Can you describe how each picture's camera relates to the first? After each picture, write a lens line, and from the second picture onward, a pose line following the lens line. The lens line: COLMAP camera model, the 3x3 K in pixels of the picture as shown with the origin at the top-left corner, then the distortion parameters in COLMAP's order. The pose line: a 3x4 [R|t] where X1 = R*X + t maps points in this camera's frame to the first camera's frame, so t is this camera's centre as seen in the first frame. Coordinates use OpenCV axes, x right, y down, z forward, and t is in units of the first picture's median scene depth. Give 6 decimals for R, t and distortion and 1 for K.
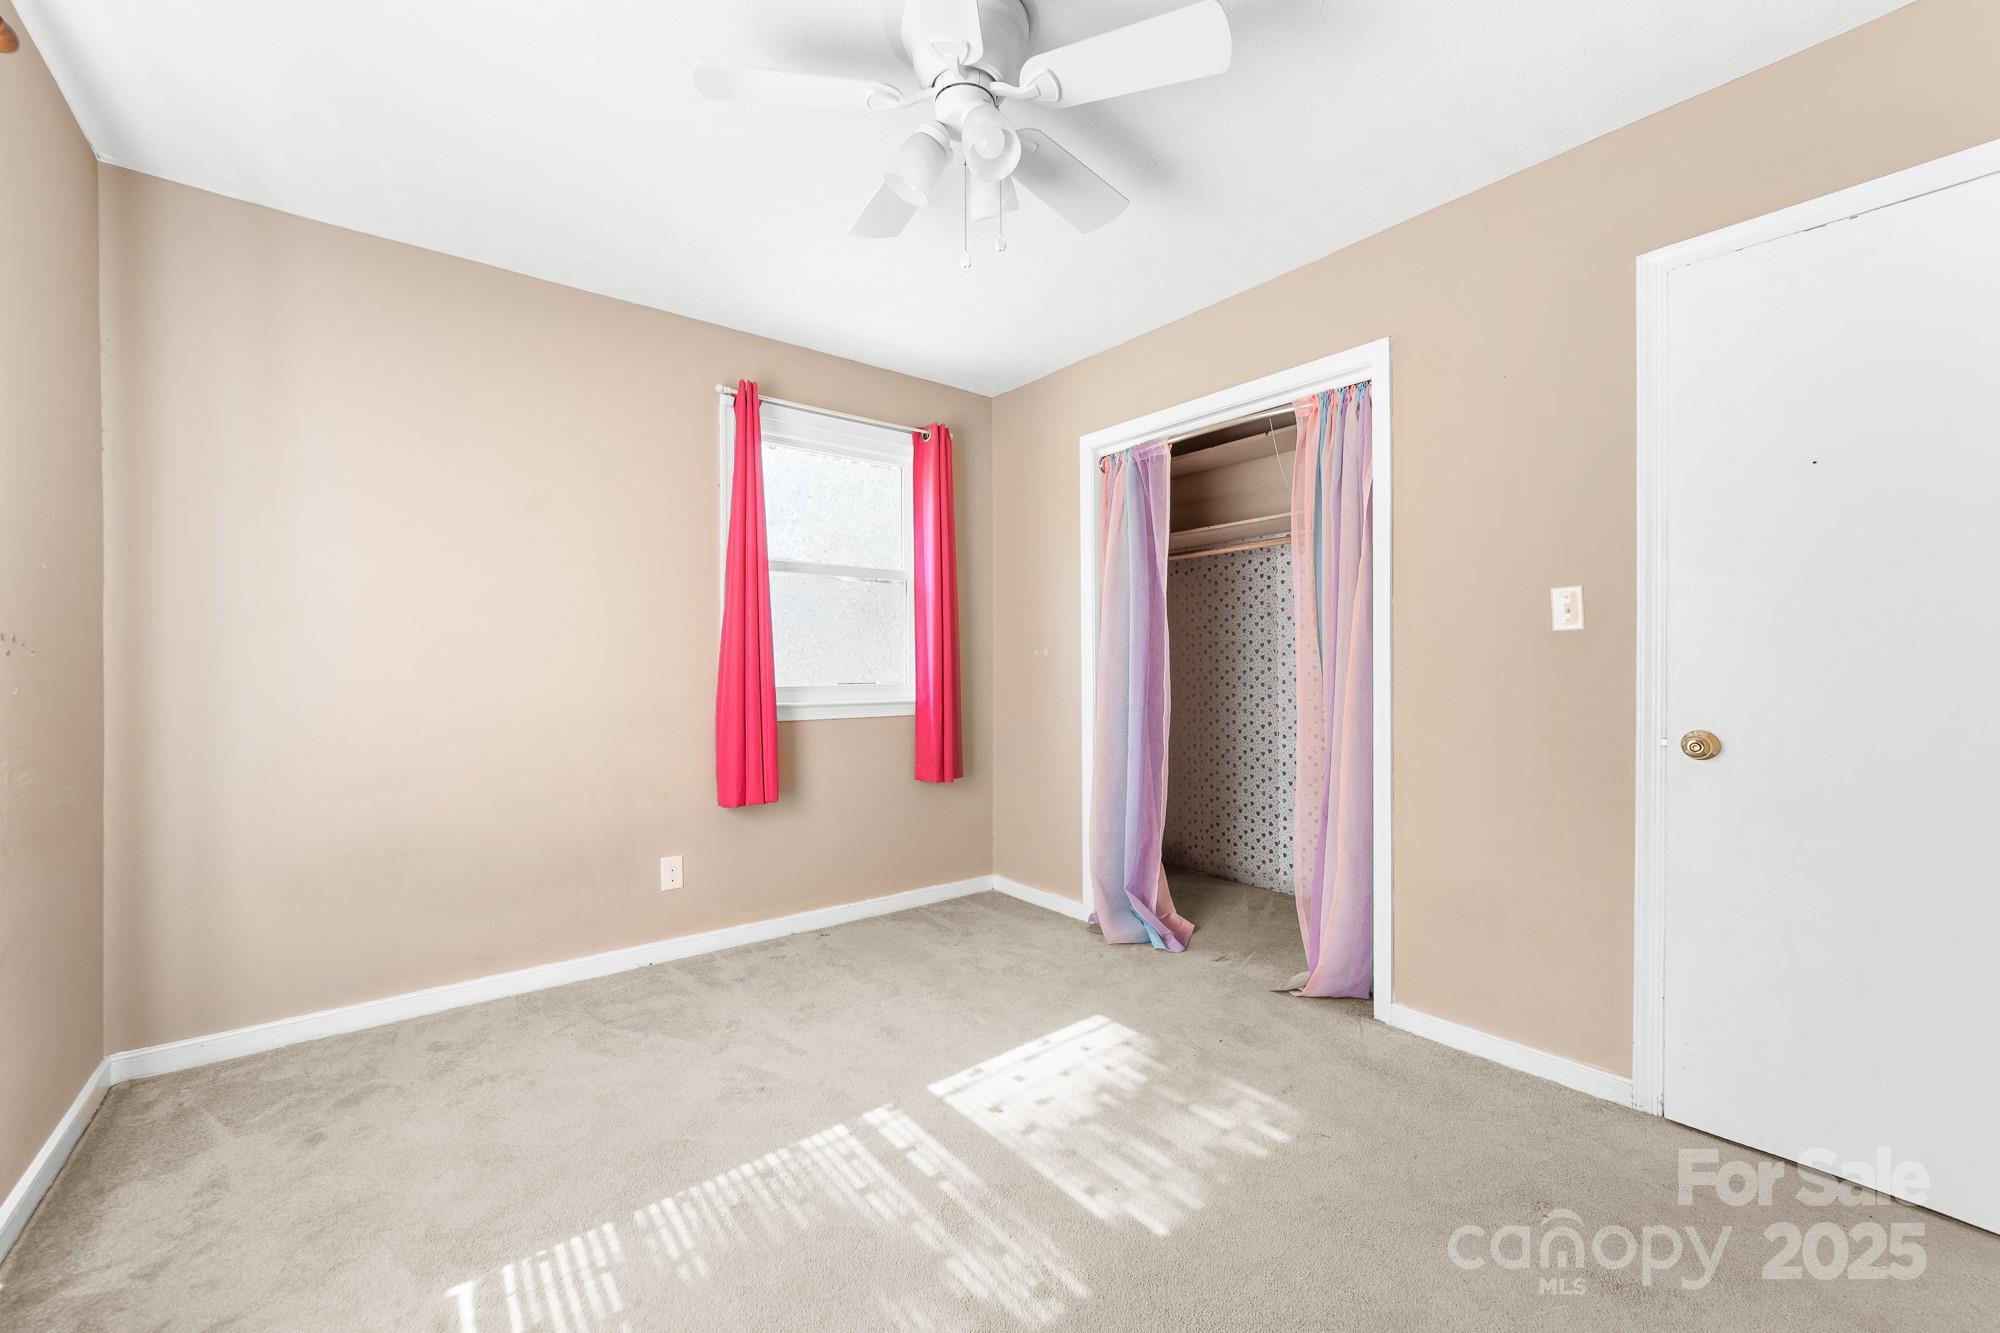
lens RADIAL K [[777.2, 0, 1009.2], [0, 777.2, 667.7], [0, 0, 1]] dist [0.011666, 0.000238]
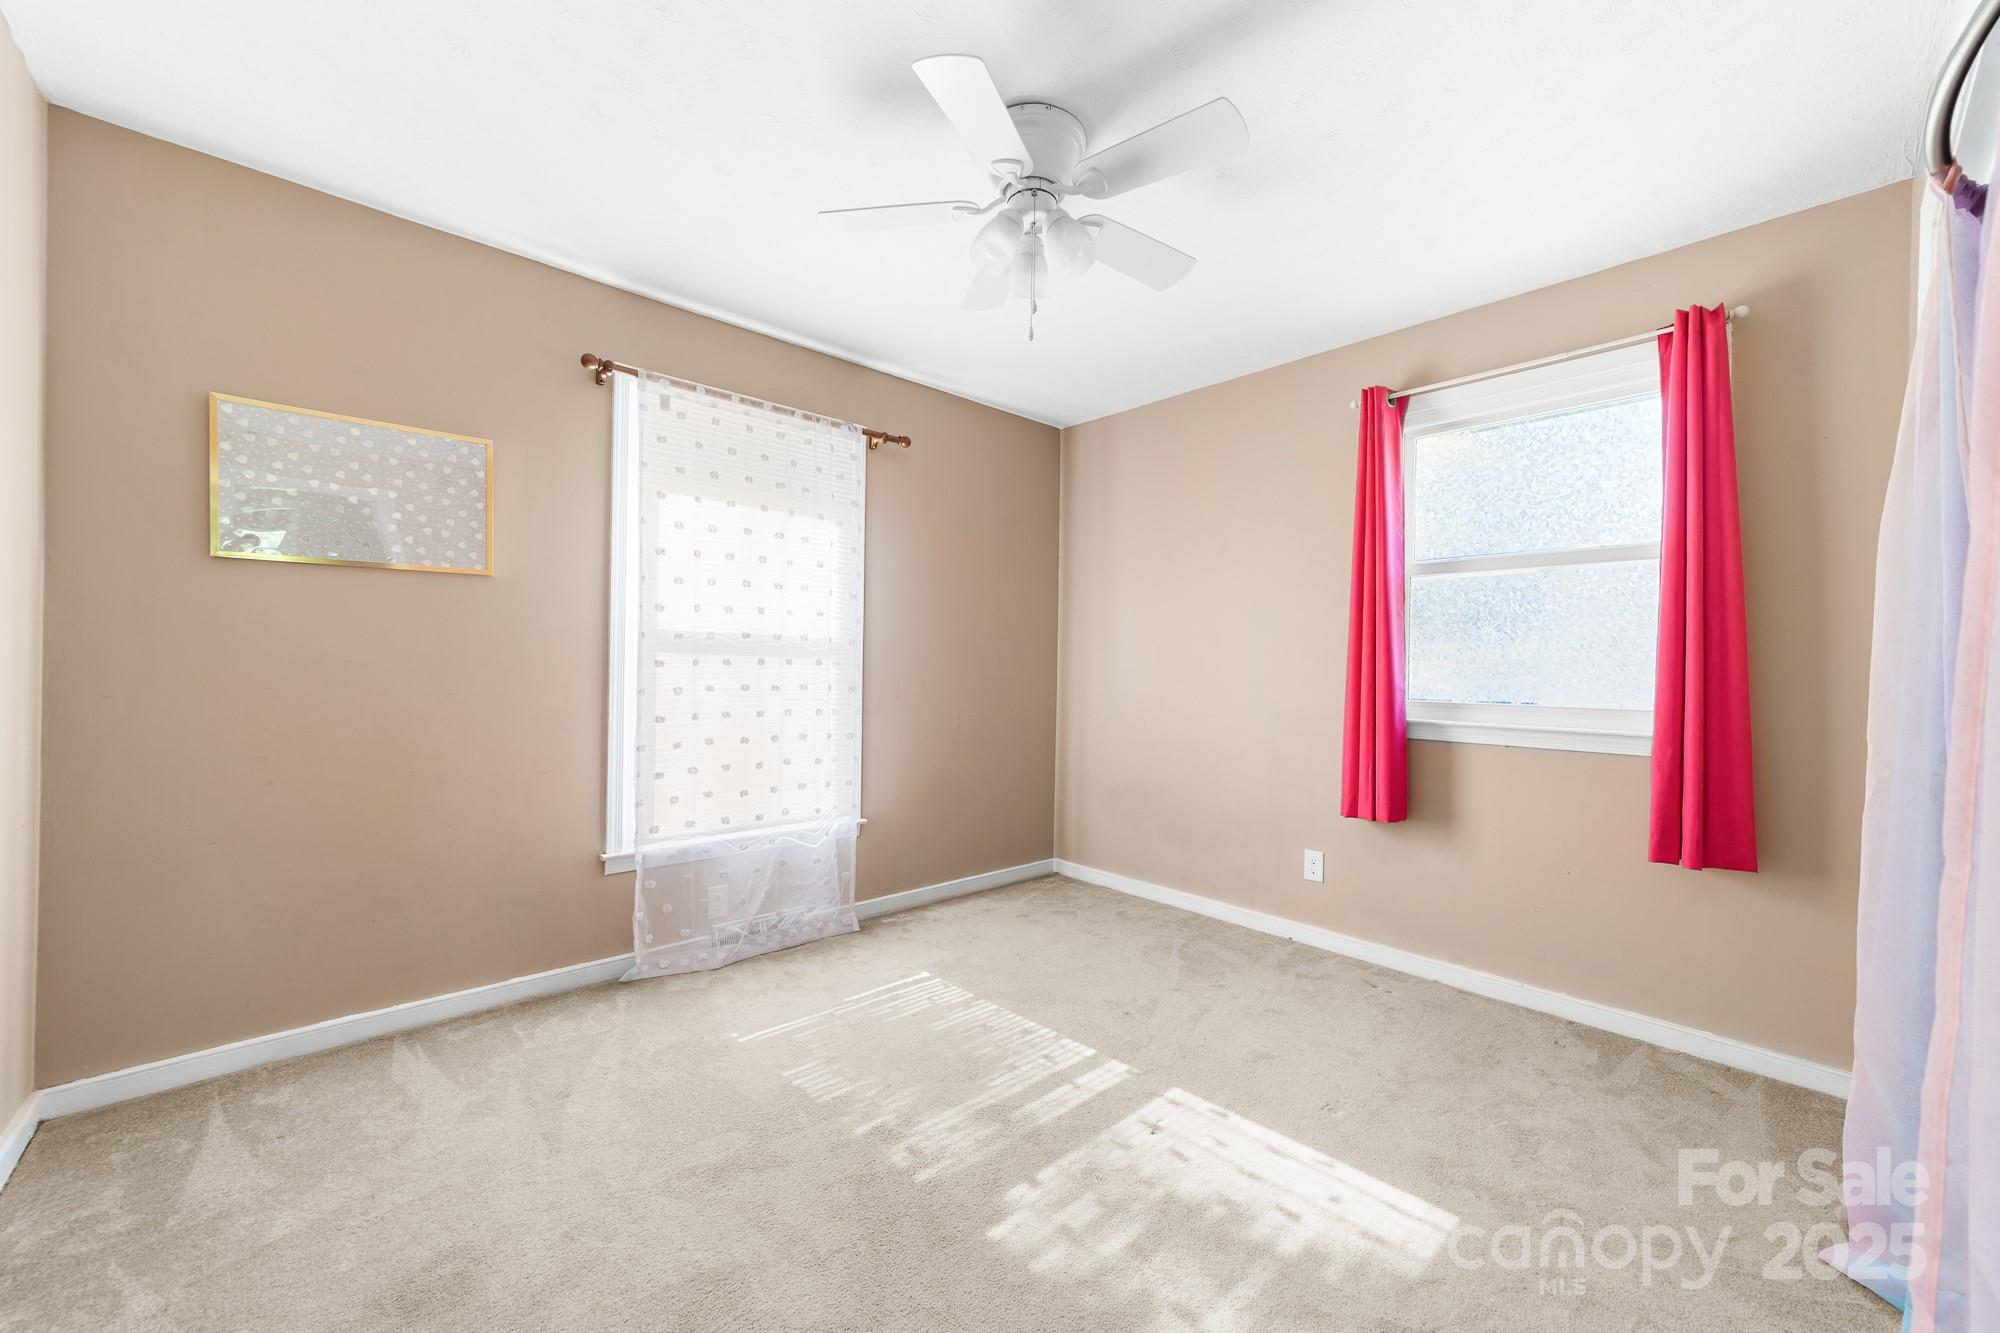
lens RADIAL K [[777.2, 0, 1009.2], [0, 777.2, 667.7], [0, 0, 1]] dist [0.011666, 0.000238]
pose [[0.079136, -0.002284, -0.996861, 0.783861], [-0.016417, 0.999859, -0.003594, -0.005927], [0.996729, 0.016650, 0.079087, 0.602031]]
